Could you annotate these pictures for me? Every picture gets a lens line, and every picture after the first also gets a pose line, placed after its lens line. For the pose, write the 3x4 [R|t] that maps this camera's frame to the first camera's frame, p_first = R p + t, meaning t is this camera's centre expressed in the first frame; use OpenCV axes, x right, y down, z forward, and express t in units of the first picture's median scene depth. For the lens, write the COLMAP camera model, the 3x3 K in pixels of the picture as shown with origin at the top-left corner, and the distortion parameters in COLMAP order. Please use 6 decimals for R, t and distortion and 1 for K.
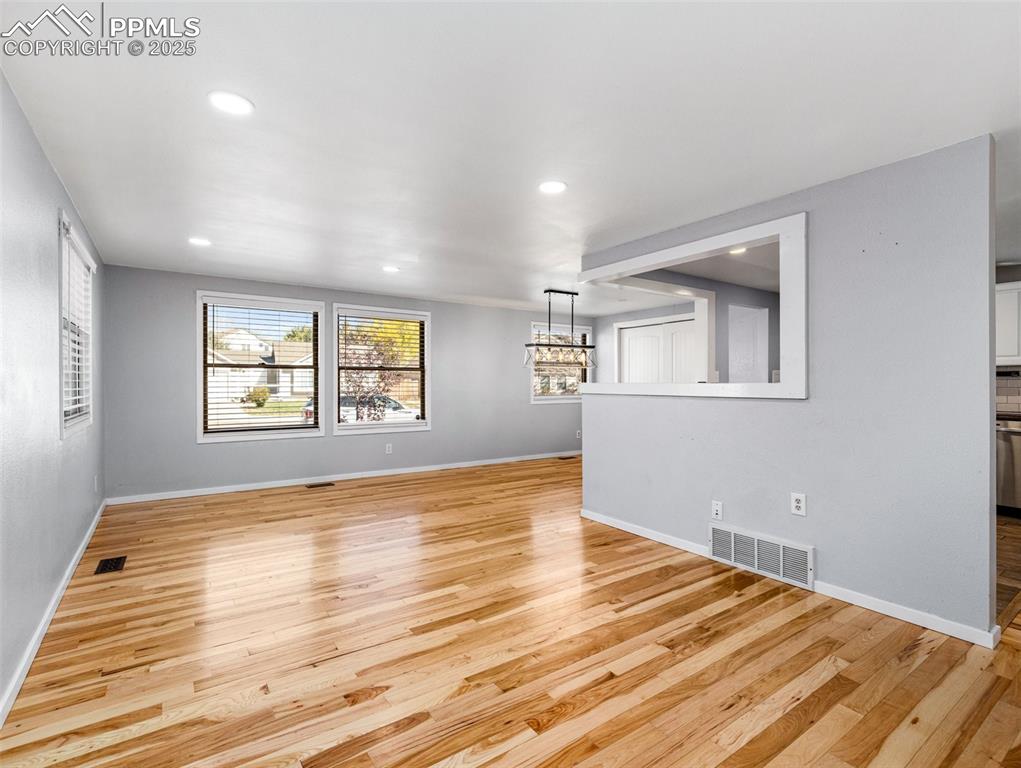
lens RADIAL K [[491.2, 0, 507.3], [0, 491.2, 381.2], [0, 0, 1]] dist [0.000808, -0.000597]
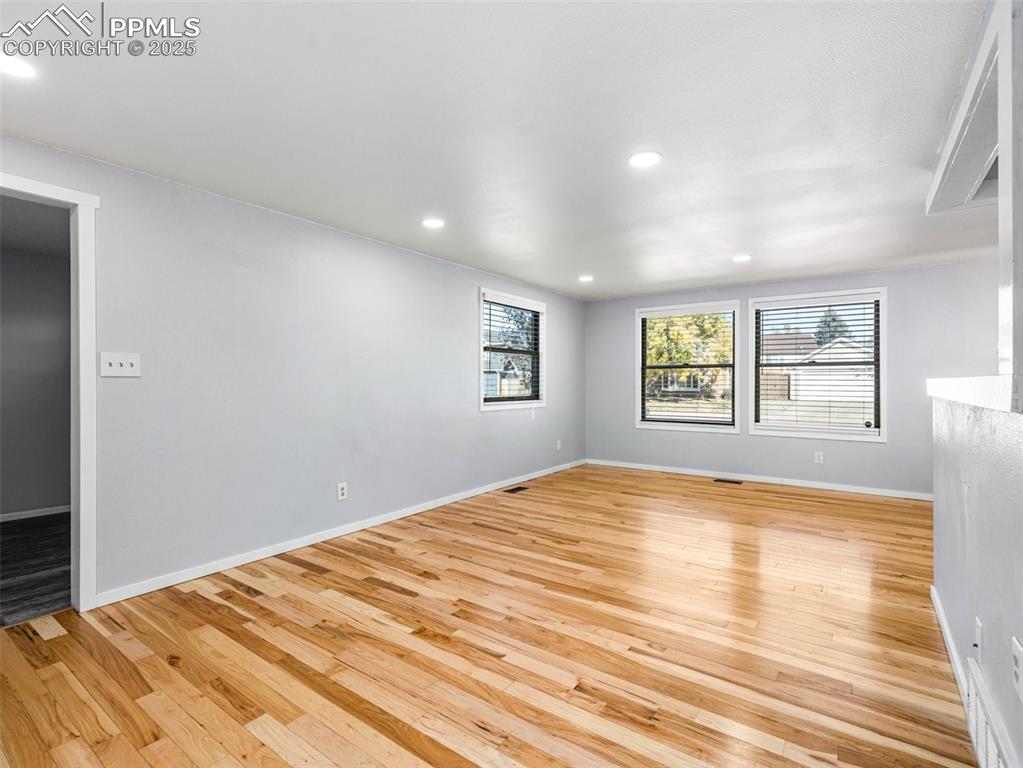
lens RADIAL K [[489.5, 0, 509.6], [0, 489.5, 384.5], [0, 0, 1]] dist [-0.005868, 0.001388]
pose [[0.337363, 0.002732, -0.941371, 0.890225], [0.003783, 0.999984, 0.004258, 0.010940], [0.941367, -0.004998, 0.337347, 0.498091]]
